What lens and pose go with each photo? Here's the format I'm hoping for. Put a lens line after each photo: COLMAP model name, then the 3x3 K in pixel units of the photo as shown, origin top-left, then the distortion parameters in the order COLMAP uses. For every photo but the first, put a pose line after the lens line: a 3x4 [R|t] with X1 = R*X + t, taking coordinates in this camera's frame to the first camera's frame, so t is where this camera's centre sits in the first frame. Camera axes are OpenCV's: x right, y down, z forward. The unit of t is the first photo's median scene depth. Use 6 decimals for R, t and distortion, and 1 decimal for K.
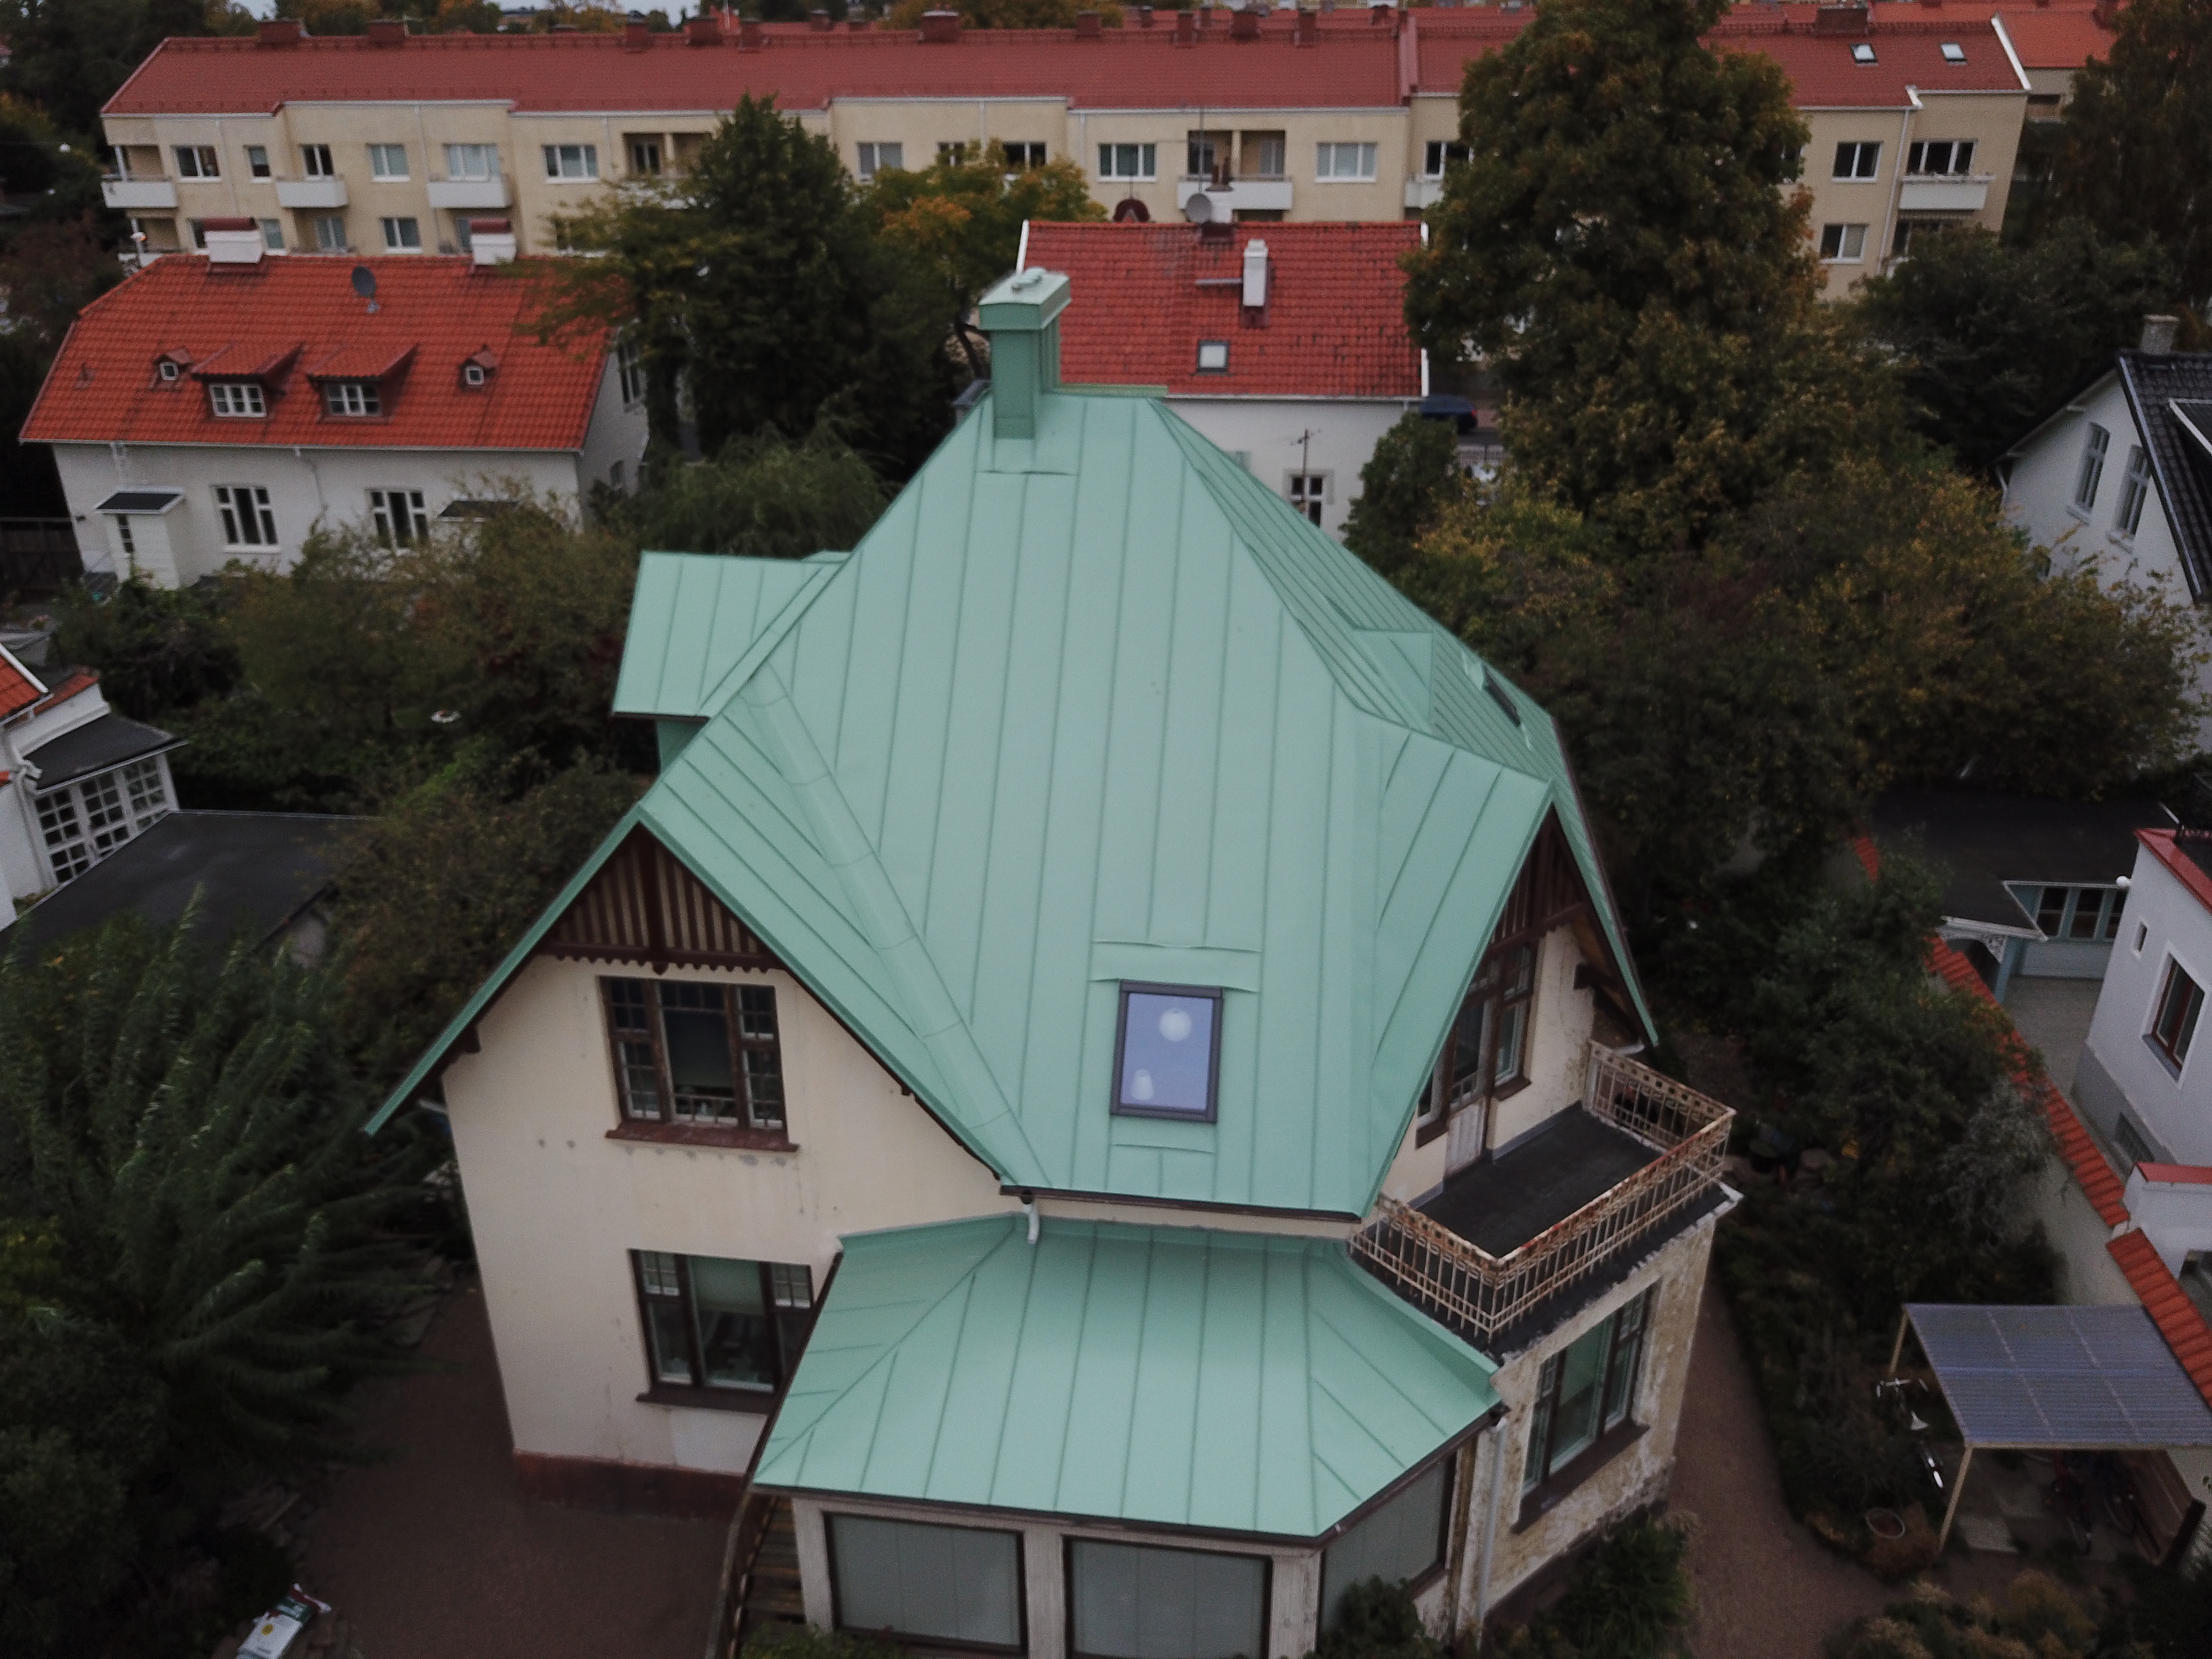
lens RADIAL K [[1719.7, 0, 1090.0], [0, 1719.7, 828.8], [0, 0, 1]] dist [-0.012149, 0.014942]
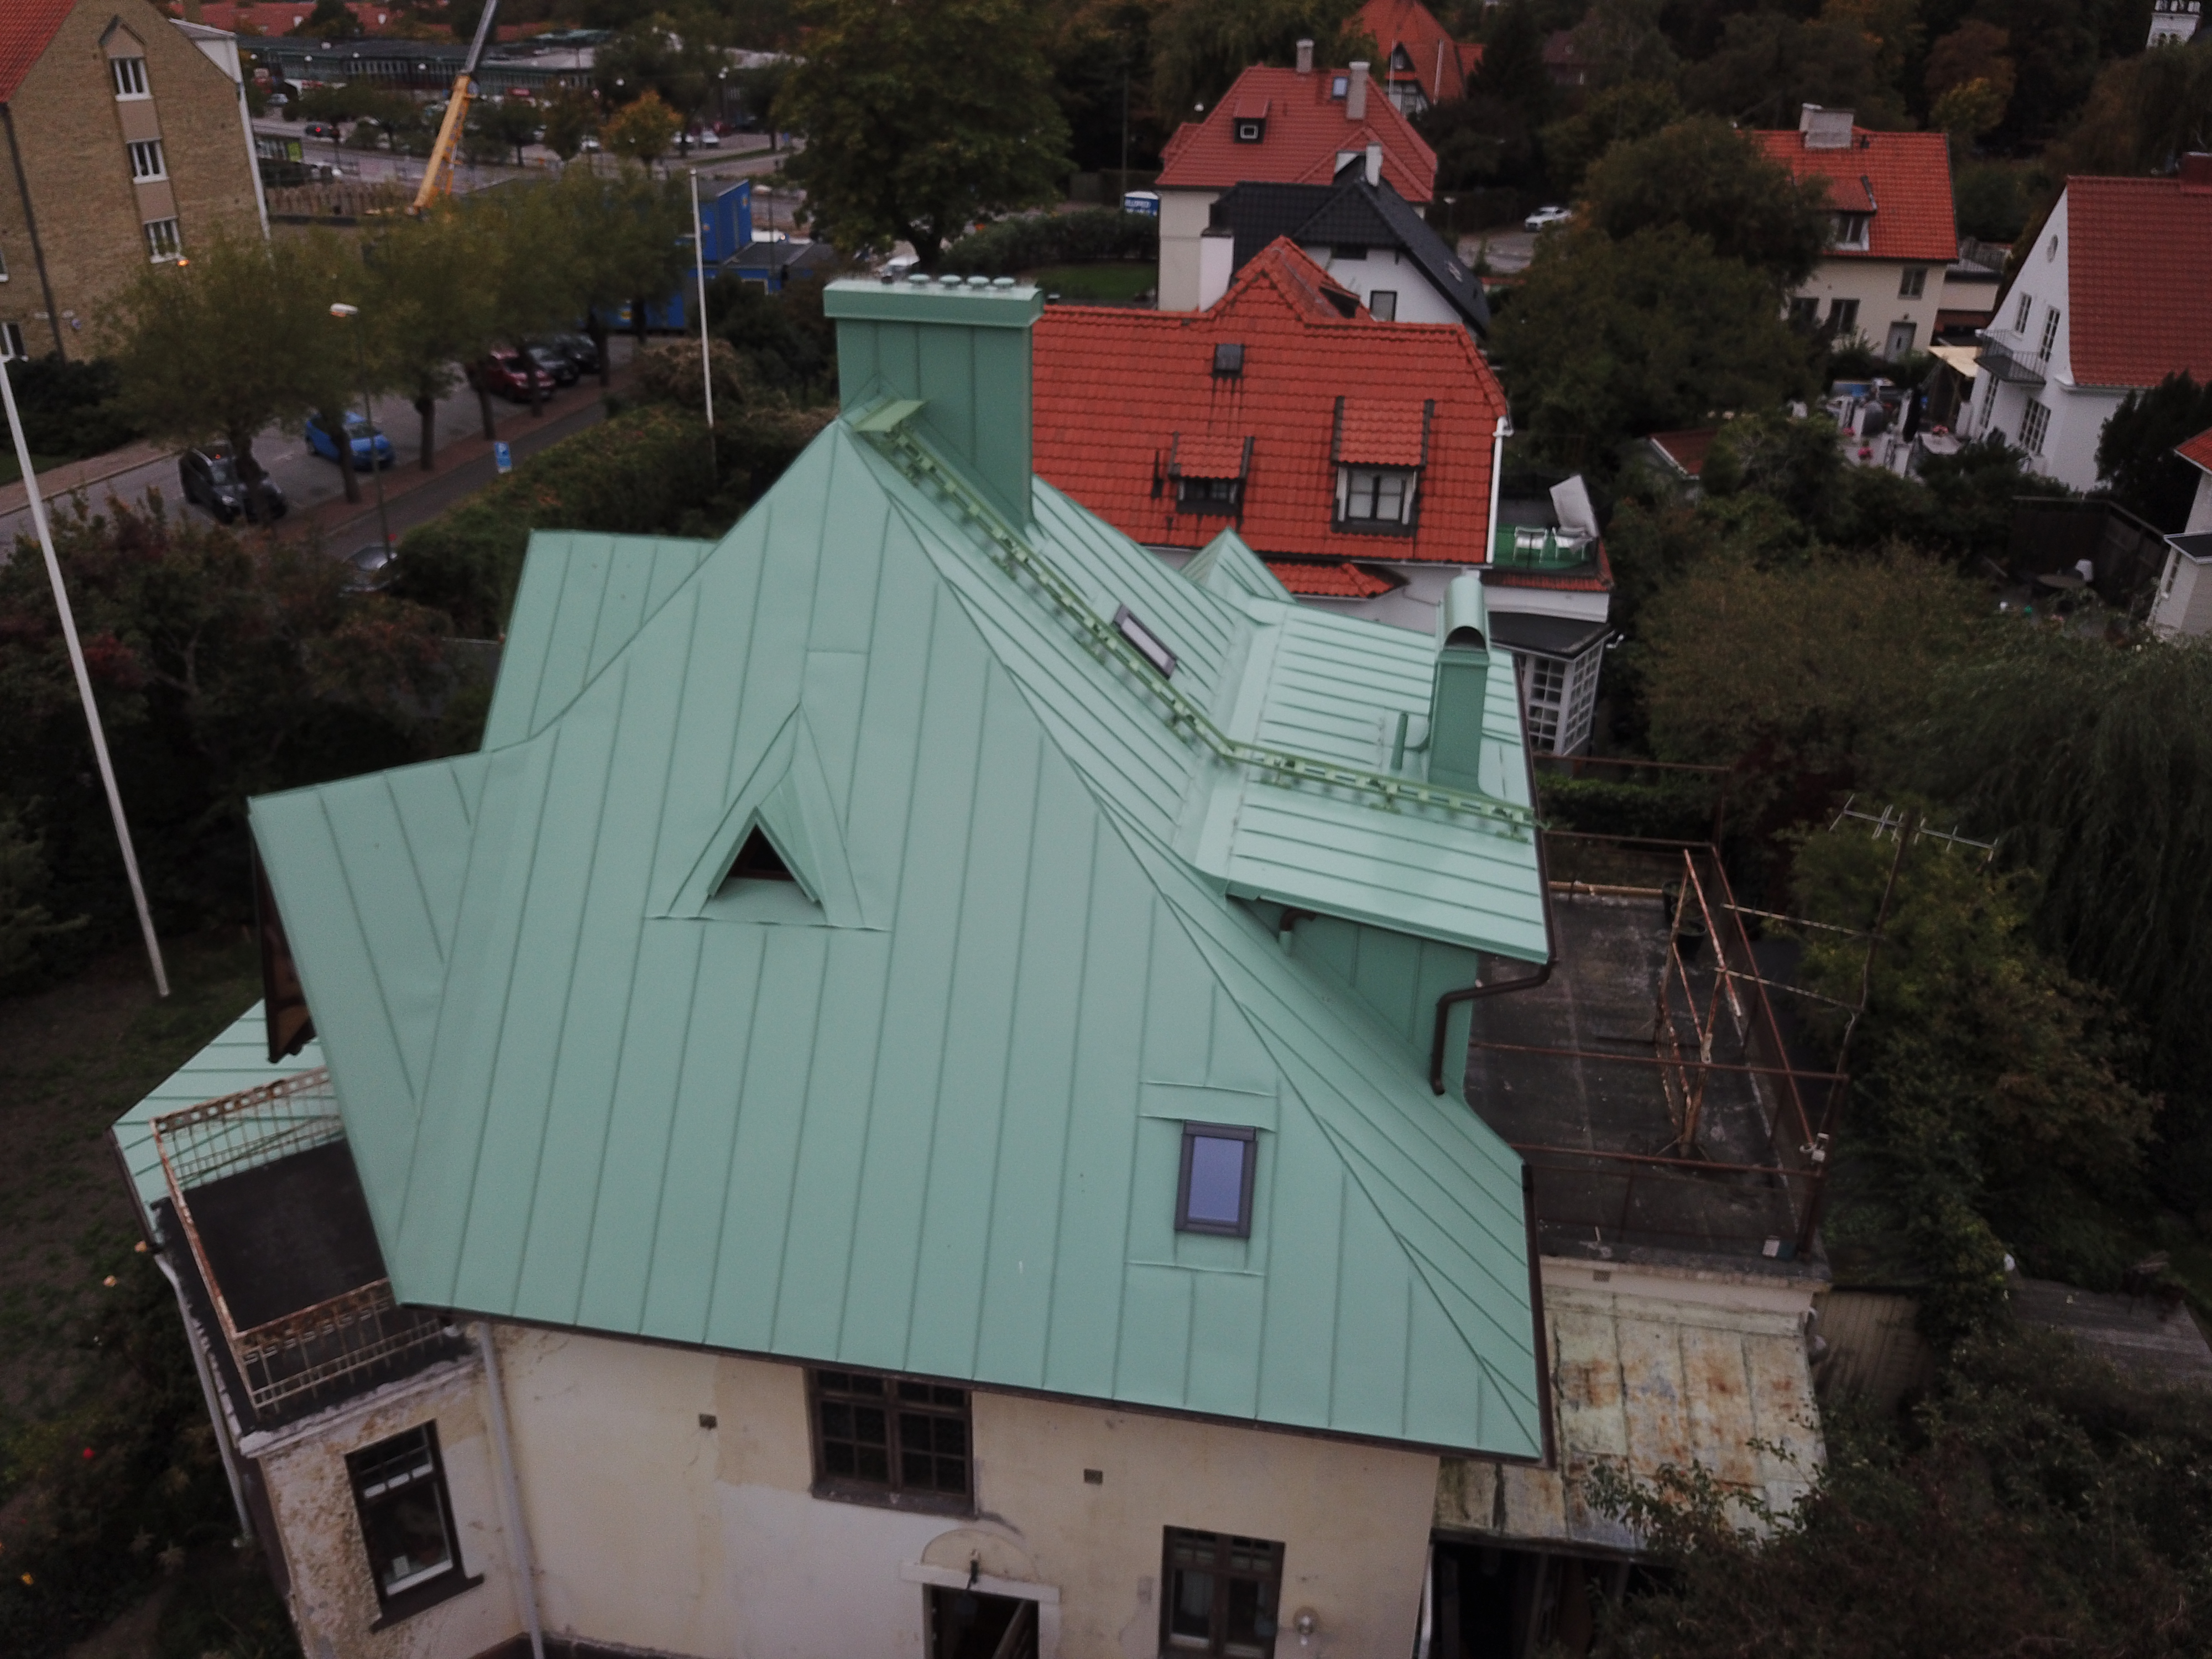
lens RADIAL K [[1719.7, 0, 1090.0], [0, 1719.7, 828.8], [0, 0, 1]] dist [-0.012149, 0.014942]
pose [[-0.046511, 0.443709, -0.894963, 0.345307], [-0.441343, 0.794616, 0.416895, -0.192448], [0.896132, 0.414375, 0.158870, 0.402642]]
